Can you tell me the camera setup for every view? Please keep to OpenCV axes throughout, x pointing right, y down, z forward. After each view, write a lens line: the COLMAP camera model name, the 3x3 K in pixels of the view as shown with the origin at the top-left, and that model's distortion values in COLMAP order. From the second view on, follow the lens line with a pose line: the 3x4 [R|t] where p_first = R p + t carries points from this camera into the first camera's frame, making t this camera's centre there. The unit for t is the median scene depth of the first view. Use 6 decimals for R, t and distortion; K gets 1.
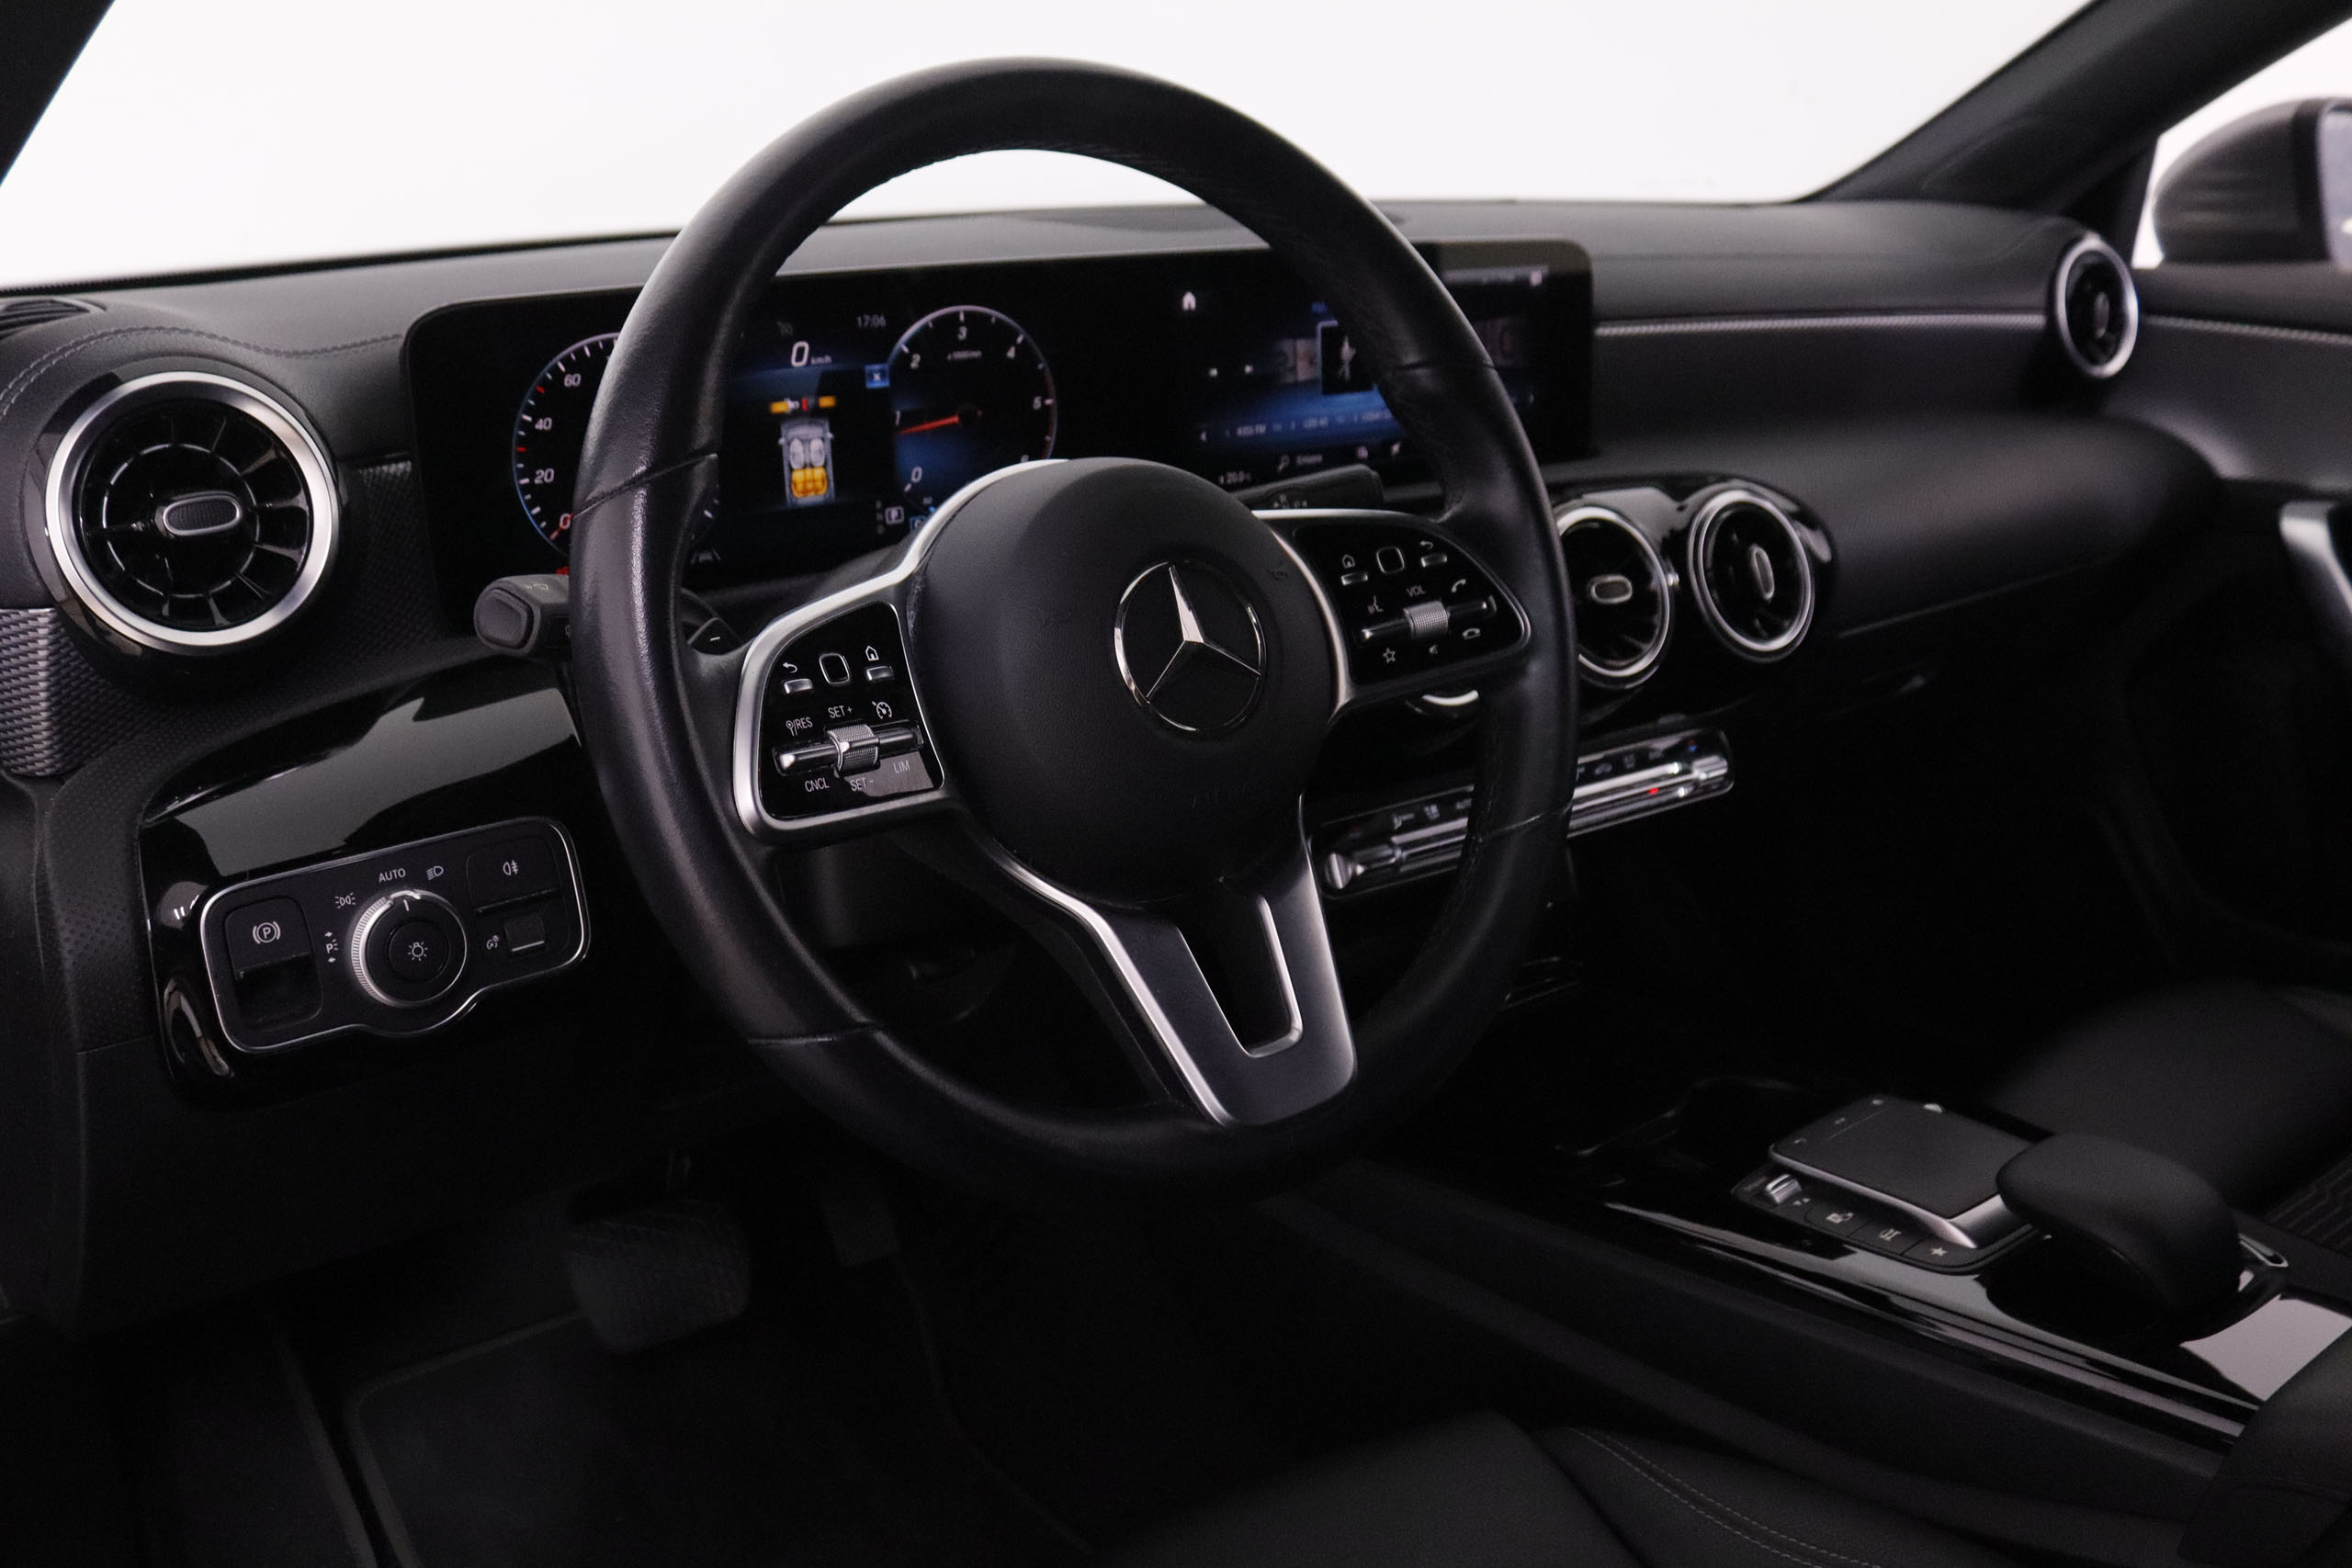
lens RADIAL K [[2094.1, 0, 1176.0], [0, 2094.1, 784.0], [0, 0, 1]] dist [-0.141875, -0.001091]
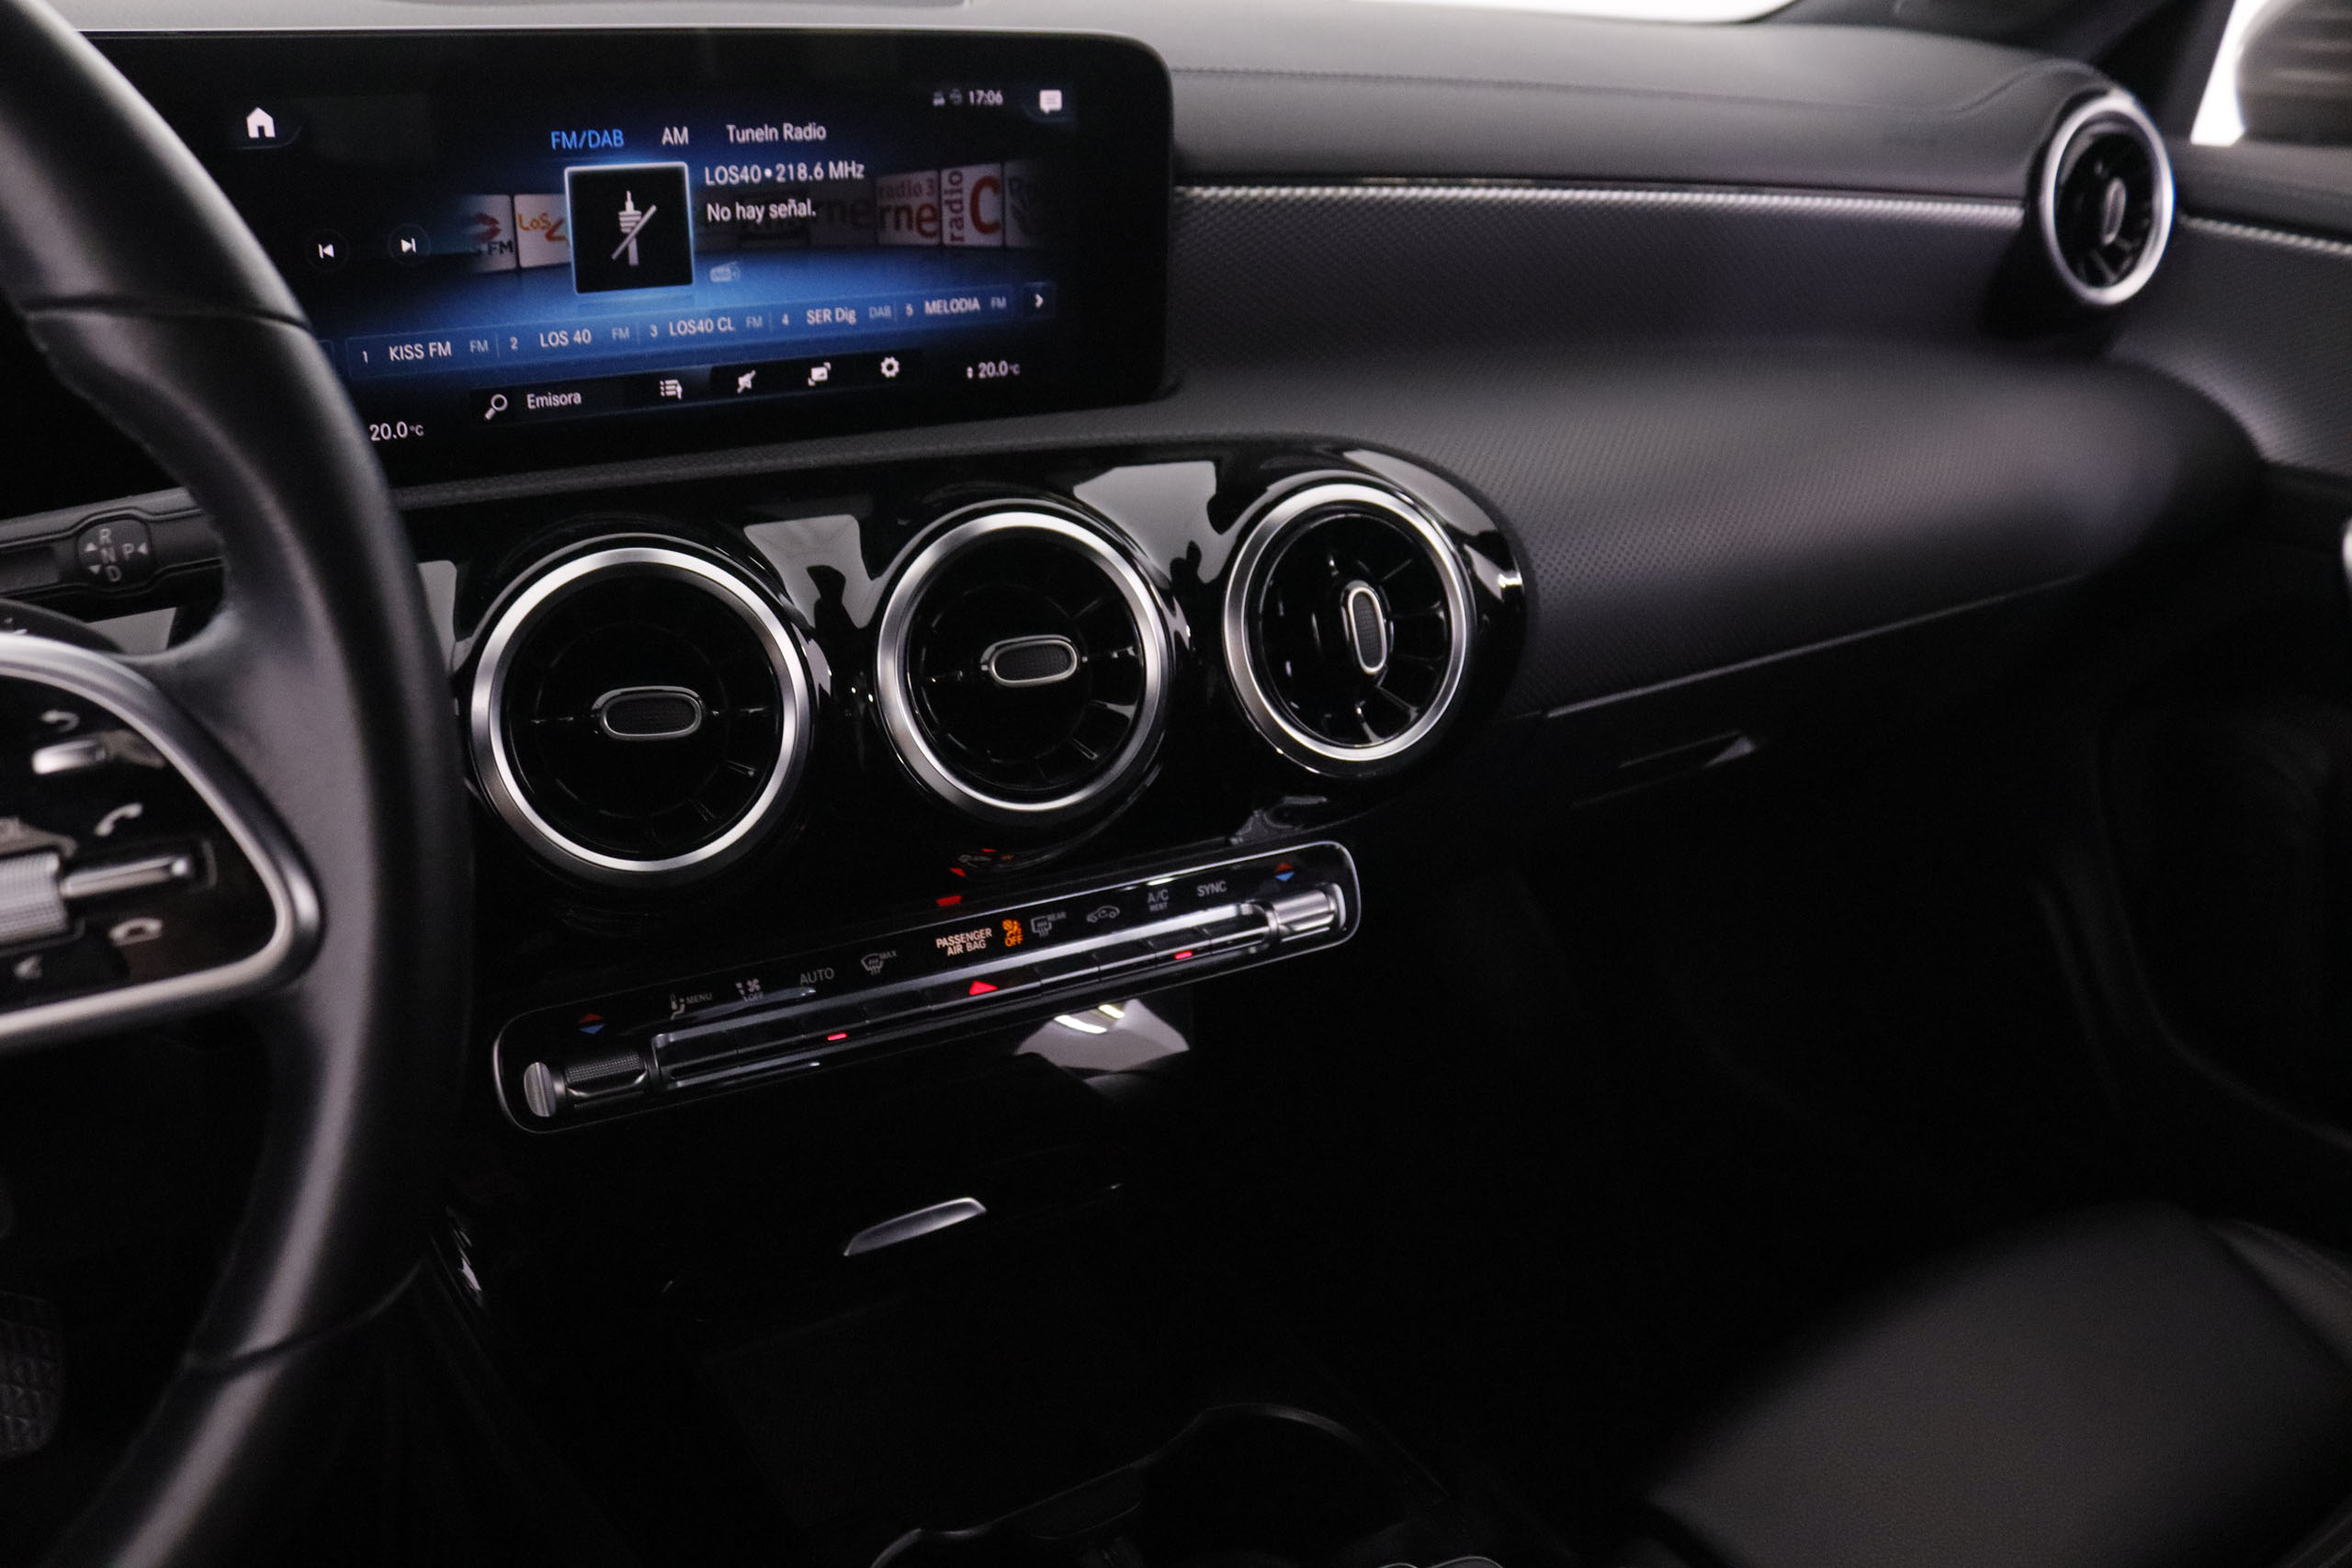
lens RADIAL K [[1906.0, 0, 1176.0], [0, 1906.0, 784.0], [0, 0, 1]] dist [-0.174480, 0.126184]
pose [[0.993179, 0.088206, -0.076258, 0.326611], [-0.078860, 0.989887, 0.117915, -0.139817], [0.085888, -0.111097, 0.990091, 0.541710]]
